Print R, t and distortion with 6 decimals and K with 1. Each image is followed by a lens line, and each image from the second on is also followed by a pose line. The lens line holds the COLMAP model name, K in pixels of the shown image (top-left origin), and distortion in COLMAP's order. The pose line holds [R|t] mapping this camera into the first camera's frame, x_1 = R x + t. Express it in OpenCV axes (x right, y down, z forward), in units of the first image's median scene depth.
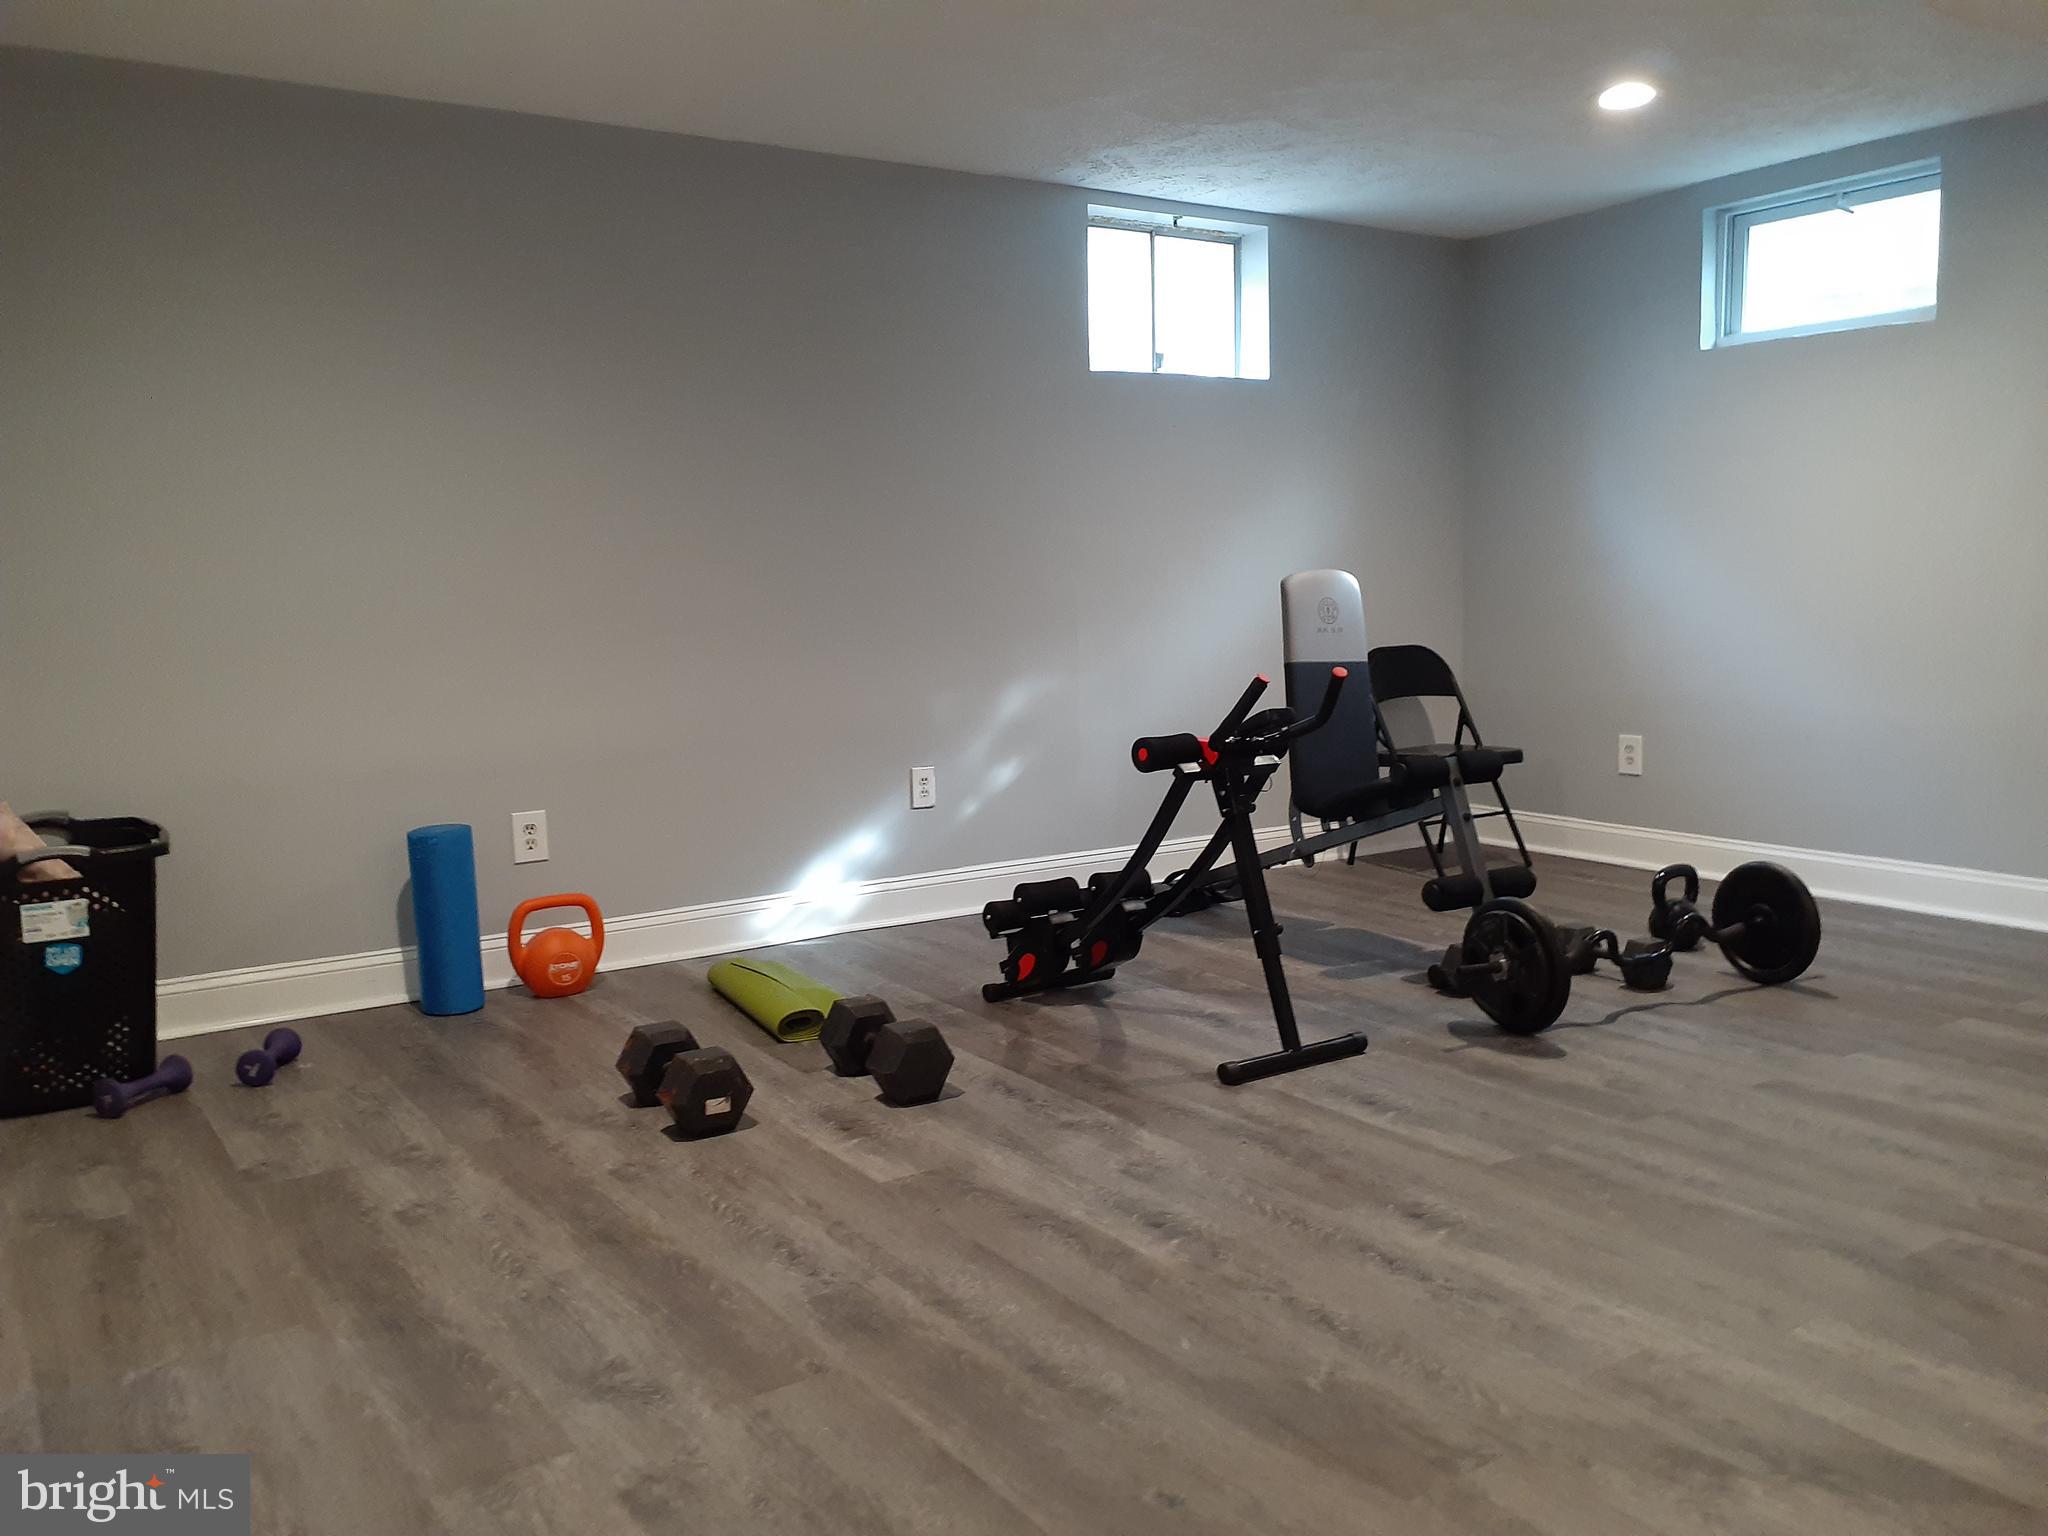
lens RADIAL K [[1651.5, 0, 1022.4], [0, 1651.5, 760.3], [0, 0, 1]] dist [0.027582, -0.010454]
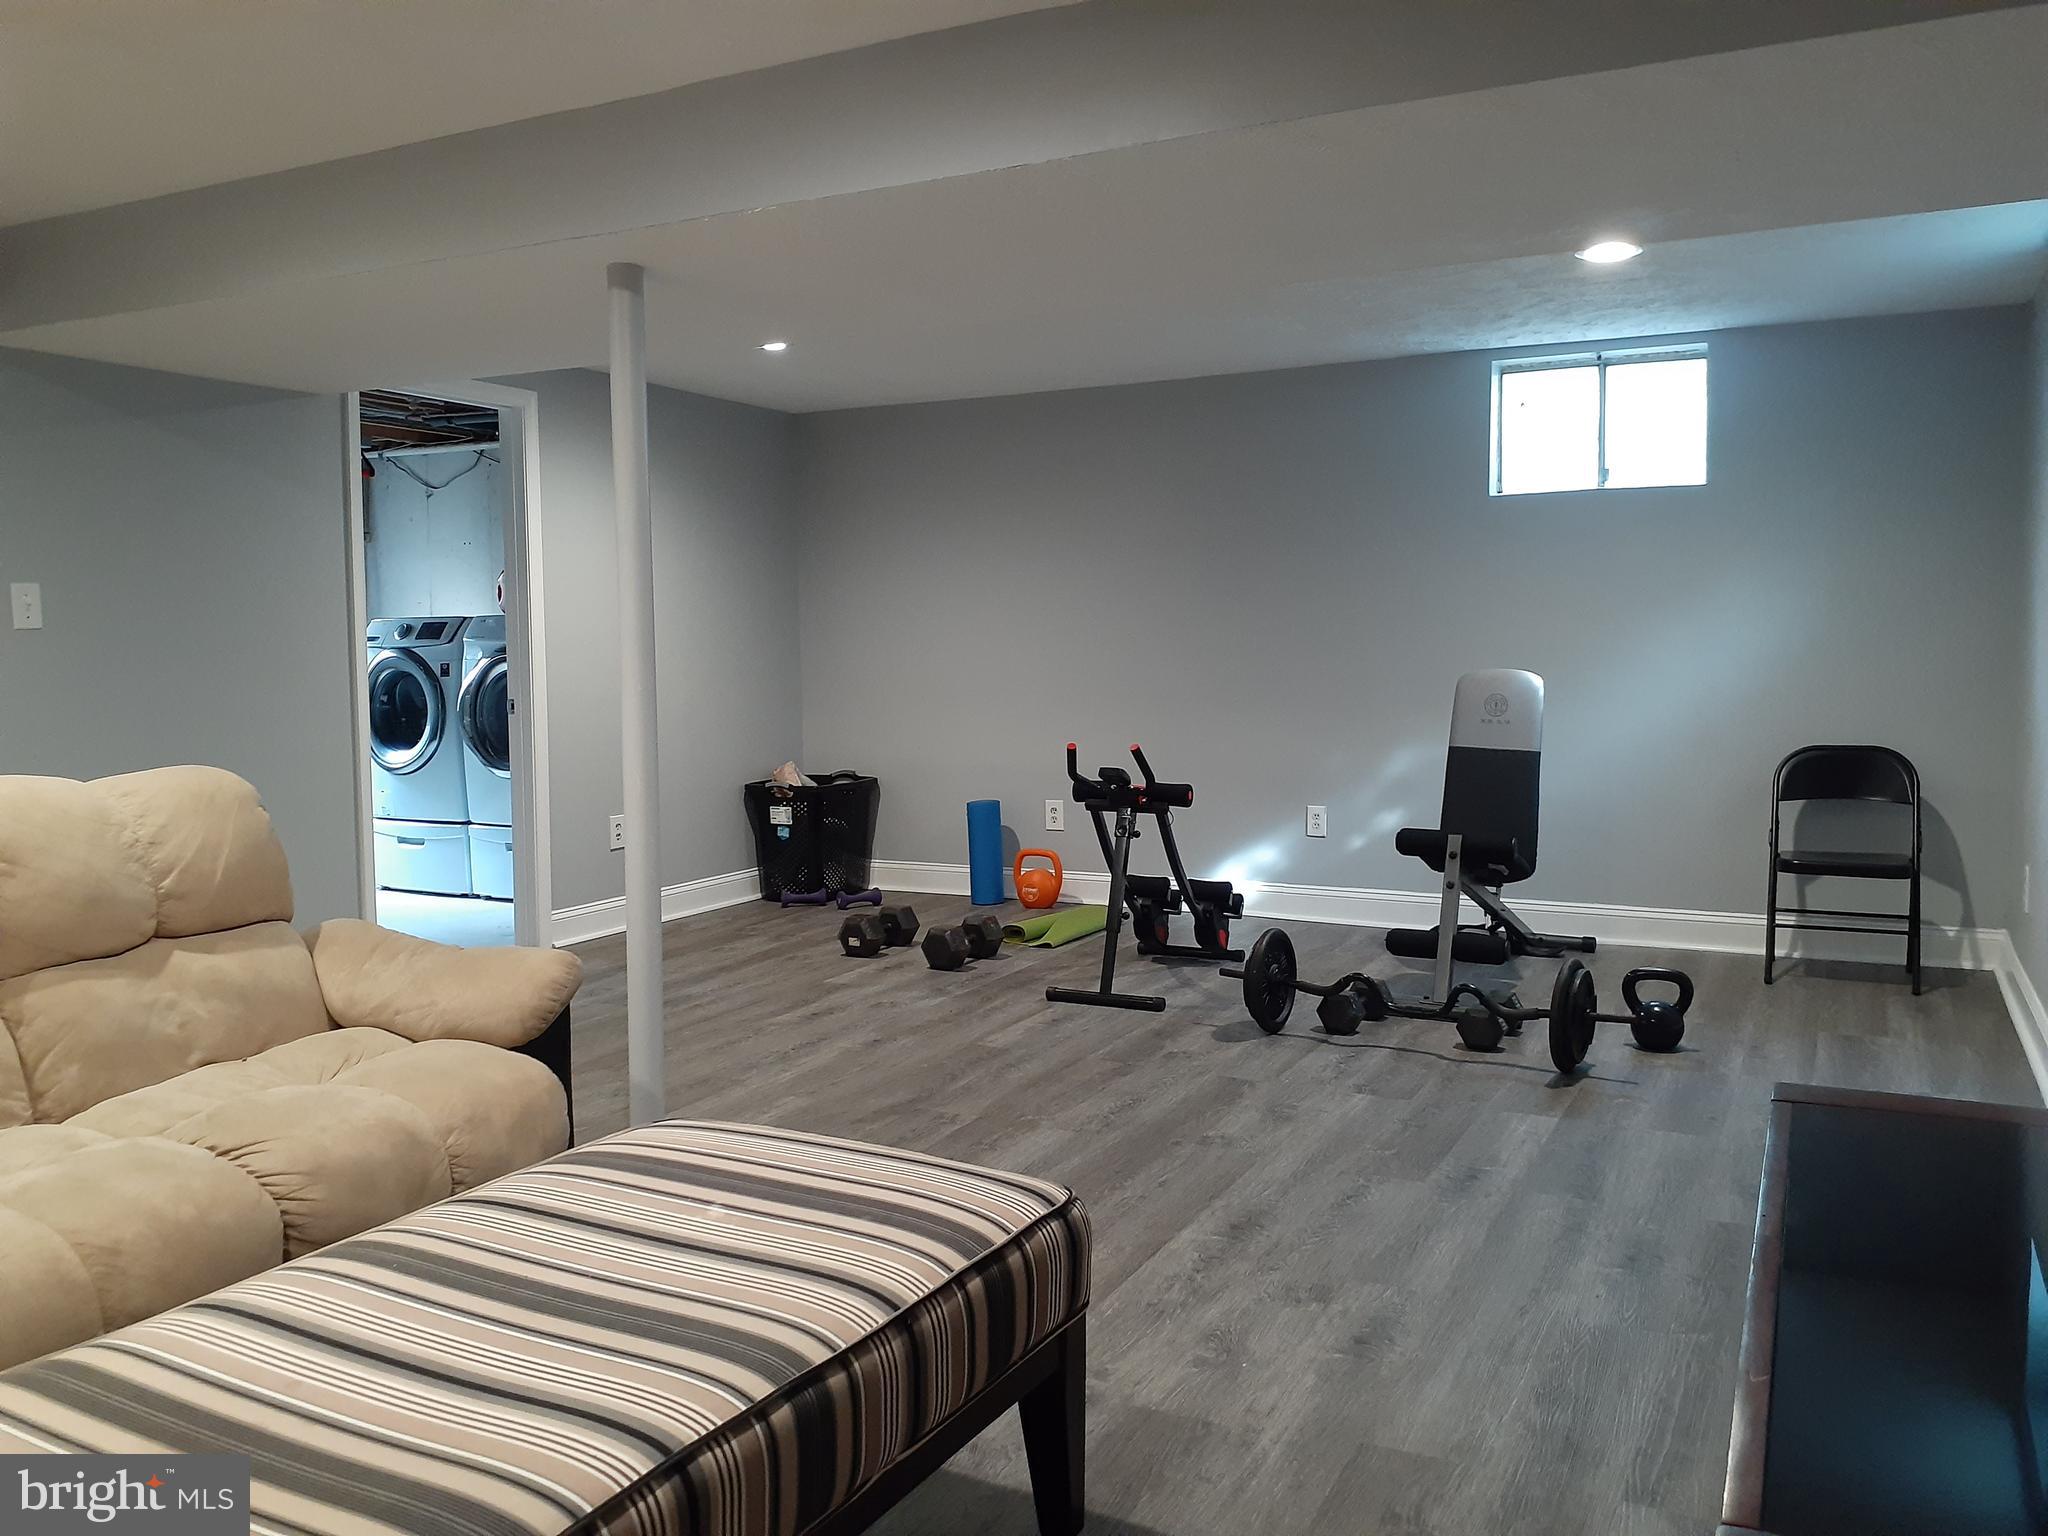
lens RADIAL K [[1651.5, 0, 1023.1], [0, 1651.5, 773.2], [0, 0, 1]] dist [0.027582, -0.010454]
pose [[0.483916, 0.084348, -0.871040, 1.217868], [-0.096942, 0.994385, 0.042435, -0.069092], [0.869728, 0.063905, 0.489376, 0.160757]]
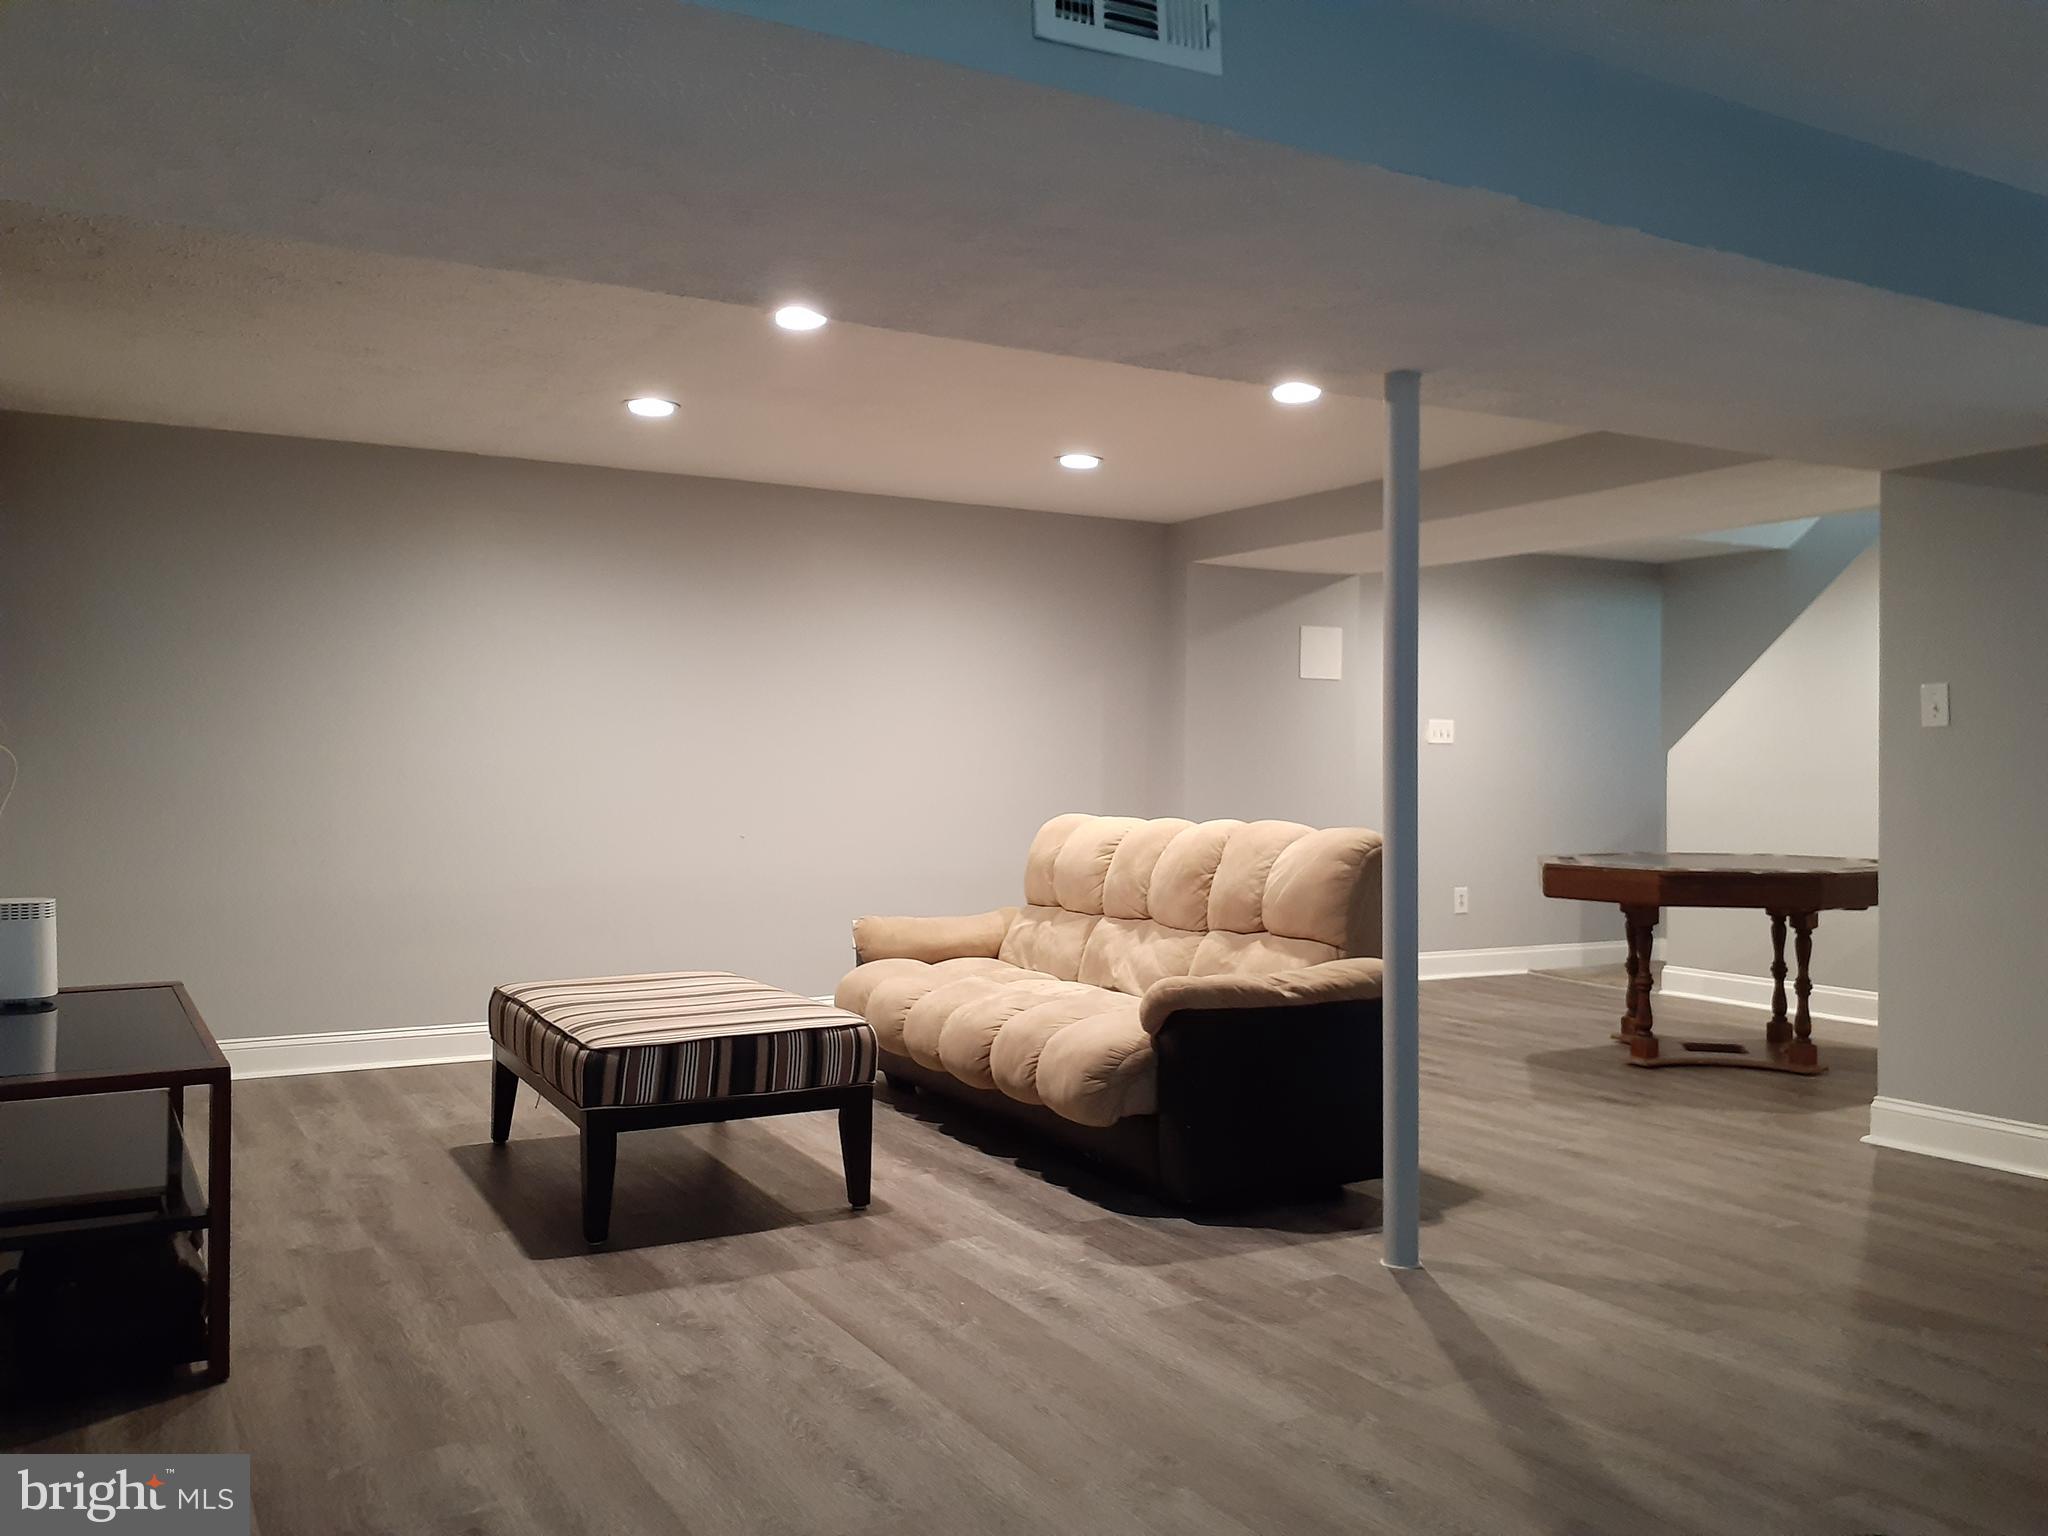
lens RADIAL K [[1651.5, 0, 1026.5], [0, 1651.5, 765.6], [0, 0, 1]] dist [0.027582, -0.010454]
pose [[-0.996545, 0.019287, 0.080781, 0.447999], [0.028332, 0.993264, 0.112359, -0.179707], [-0.078070, 0.114260, -0.990379, 1.351183]]
